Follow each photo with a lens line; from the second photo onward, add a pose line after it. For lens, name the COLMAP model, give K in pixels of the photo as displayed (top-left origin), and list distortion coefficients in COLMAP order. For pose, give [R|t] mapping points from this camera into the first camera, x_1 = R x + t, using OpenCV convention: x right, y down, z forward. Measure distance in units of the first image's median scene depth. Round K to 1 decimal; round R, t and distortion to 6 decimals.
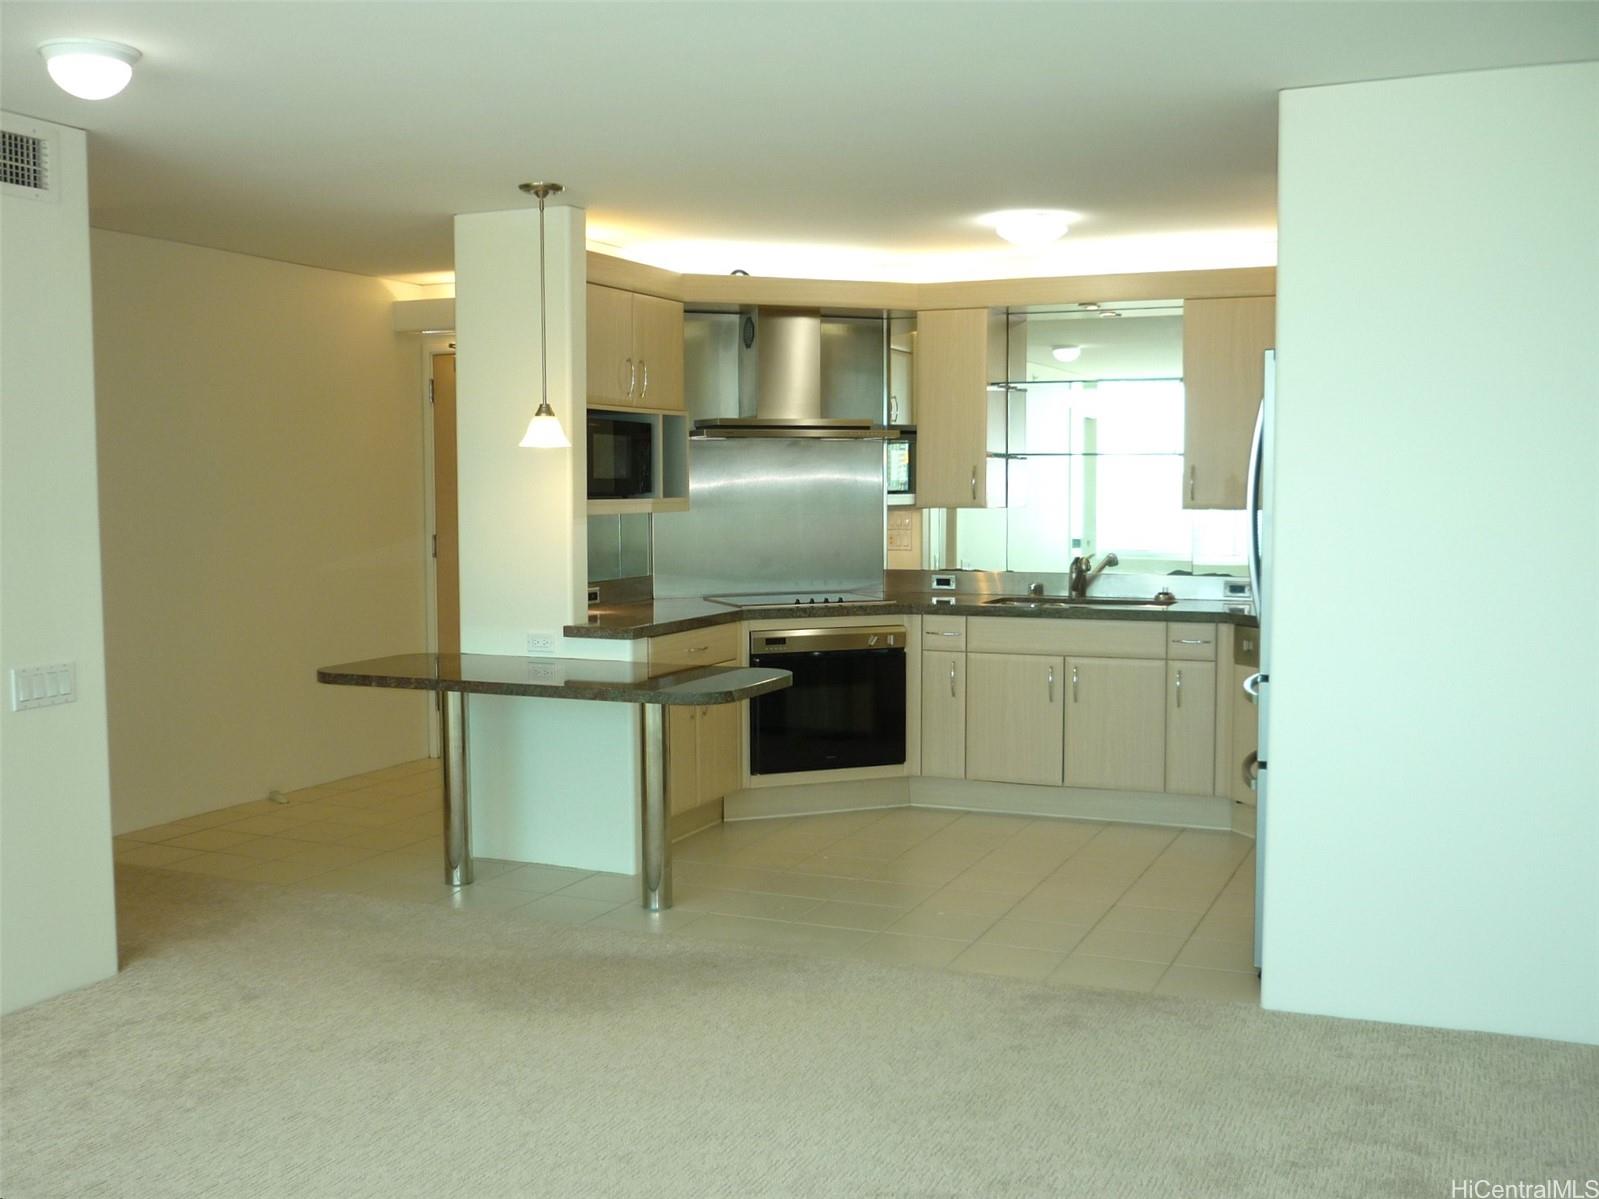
lens RADIAL K [[1692.3, 0, 768.8], [0, 1692.3, 630.4], [0, 0, 1]] dist [-0.094237, 0.152912]
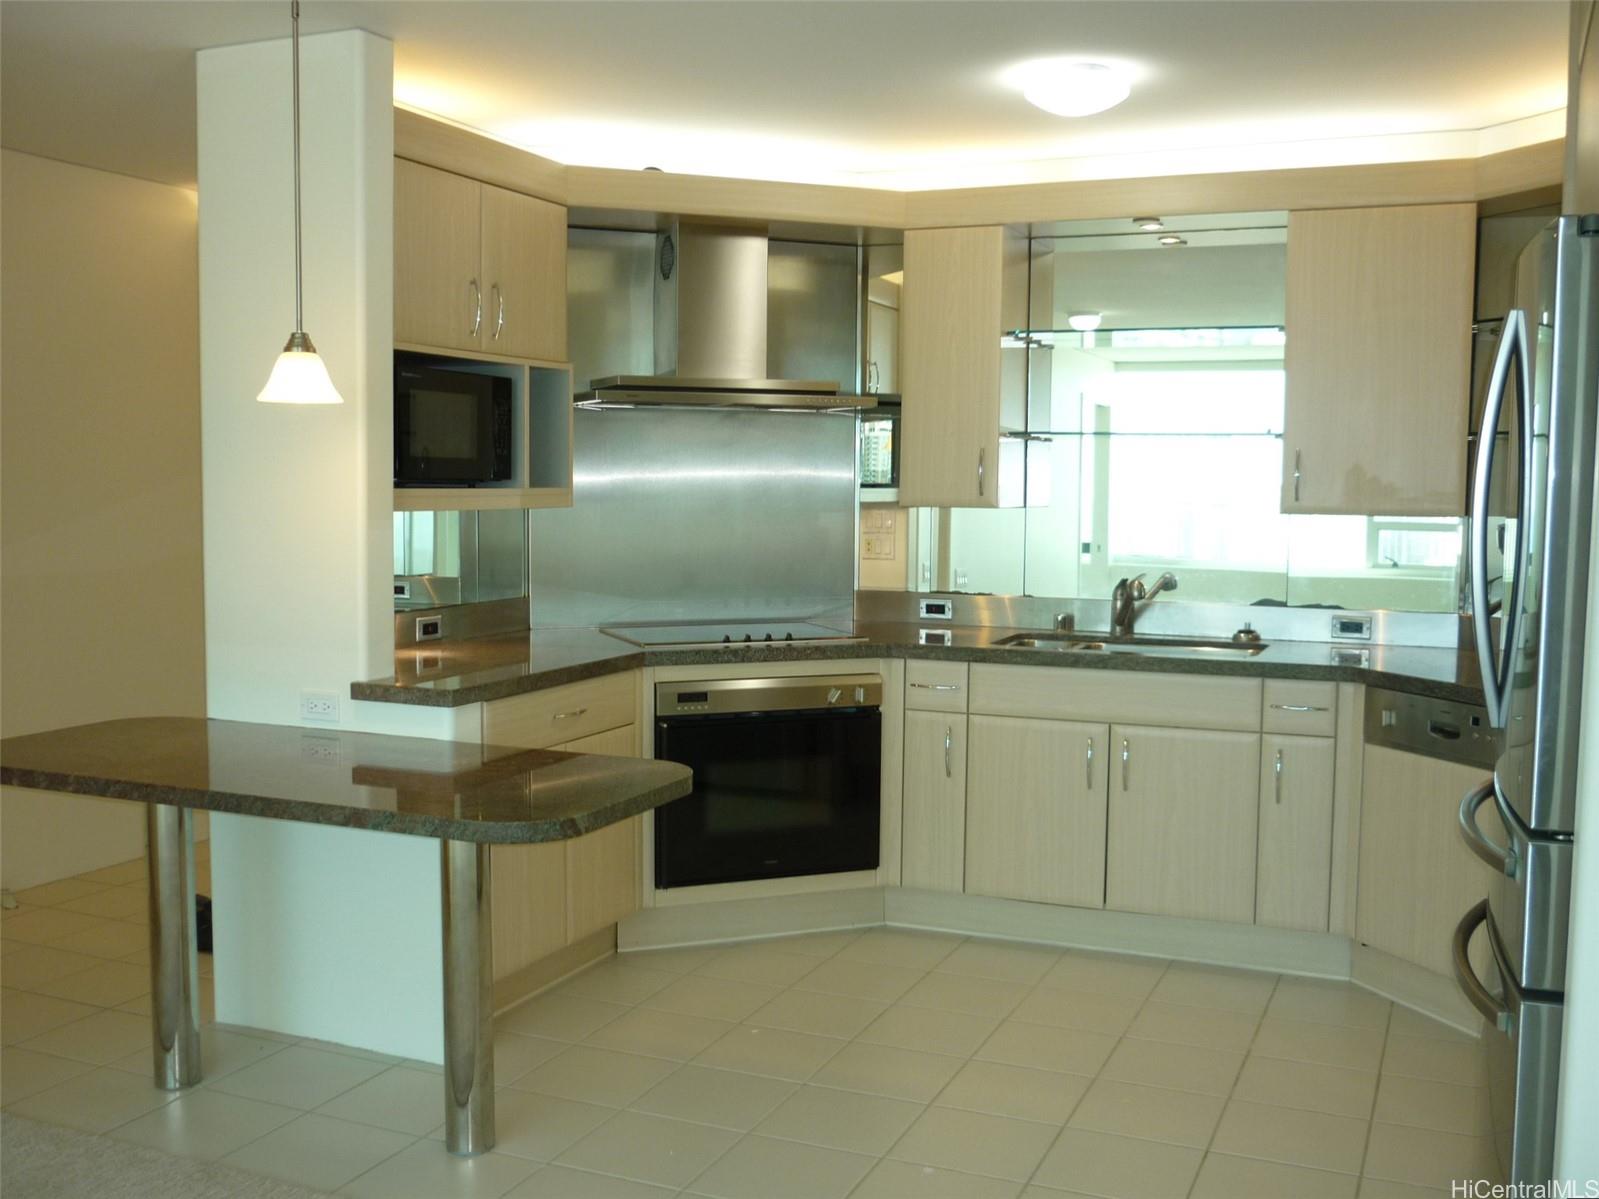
lens RADIAL K [[1692.3, 0, 768.8], [0, 1692.3, 630.4], [0, 0, 1]] dist [-0.094237, 0.152912]
pose [[0.999897, 0.012199, 0.007617, 0.028742], [-0.012220, 0.999922, 0.002698, -0.022497], [-0.007583, -0.002791, 0.999967, 0.301047]]
